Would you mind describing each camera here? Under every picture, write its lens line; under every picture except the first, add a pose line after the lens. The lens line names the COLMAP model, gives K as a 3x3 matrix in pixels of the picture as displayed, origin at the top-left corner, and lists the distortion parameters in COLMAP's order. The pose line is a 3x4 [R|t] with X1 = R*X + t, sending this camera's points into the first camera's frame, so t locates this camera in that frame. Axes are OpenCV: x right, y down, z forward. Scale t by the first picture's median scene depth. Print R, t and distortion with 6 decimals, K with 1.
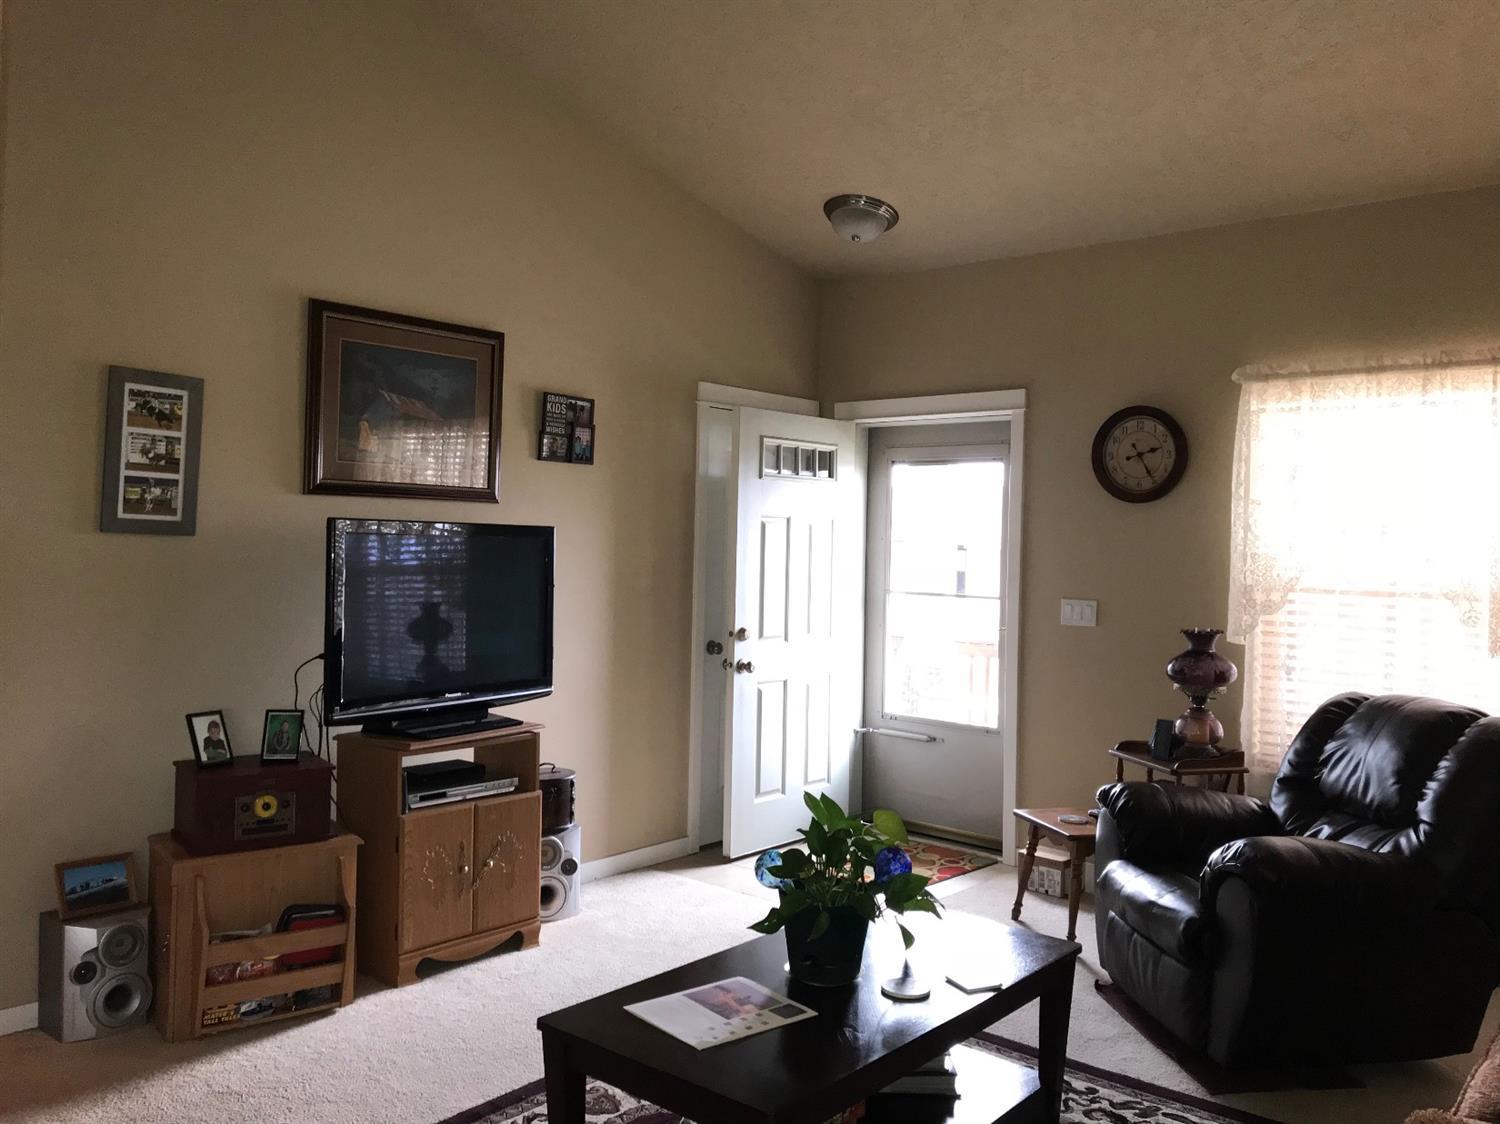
lens RADIAL K [[1230.2, 0, 750.6], [0, 1230.2, 563.7], [0, 0, 1]] dist [0.027550, -0.045878]
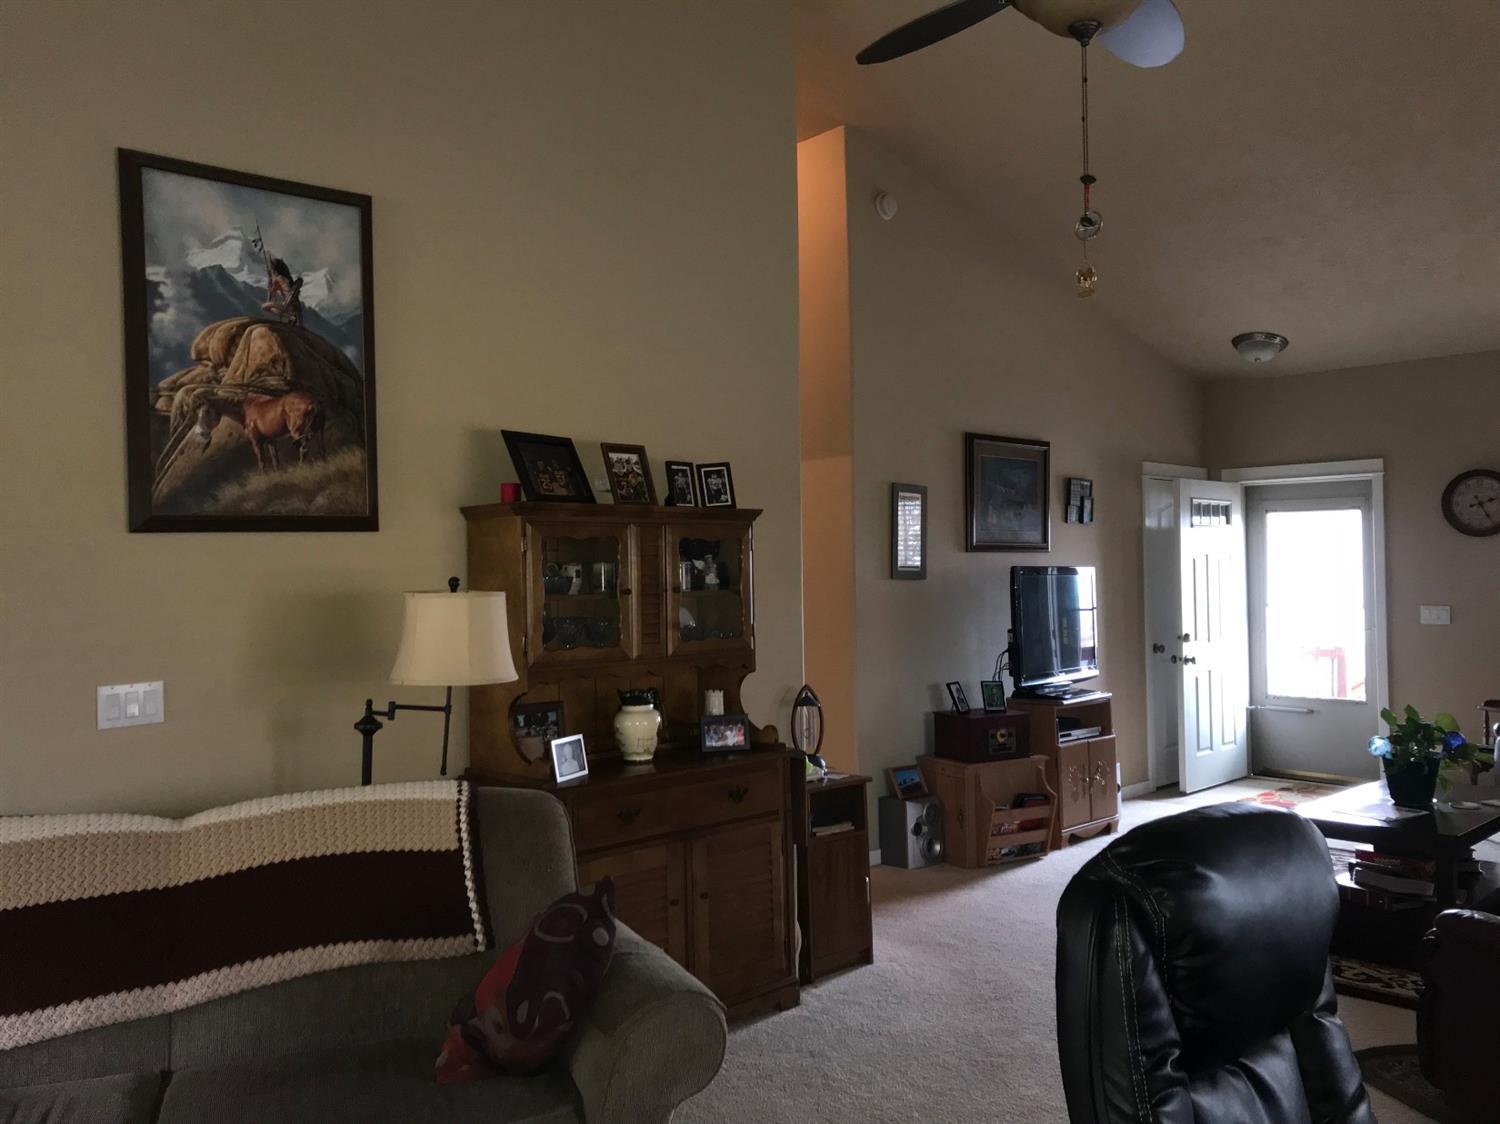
lens RADIAL K [[1230.2, 0, 747.2], [0, 1230.2, 553.1], [0, 0, 1]] dist [0.027550, -0.045878]
pose [[0.993999, -0.032552, -0.104430, -0.365648], [0.029022, 0.998961, -0.035151, -0.004756], [0.105466, 0.031909, 0.993911, -0.491248]]
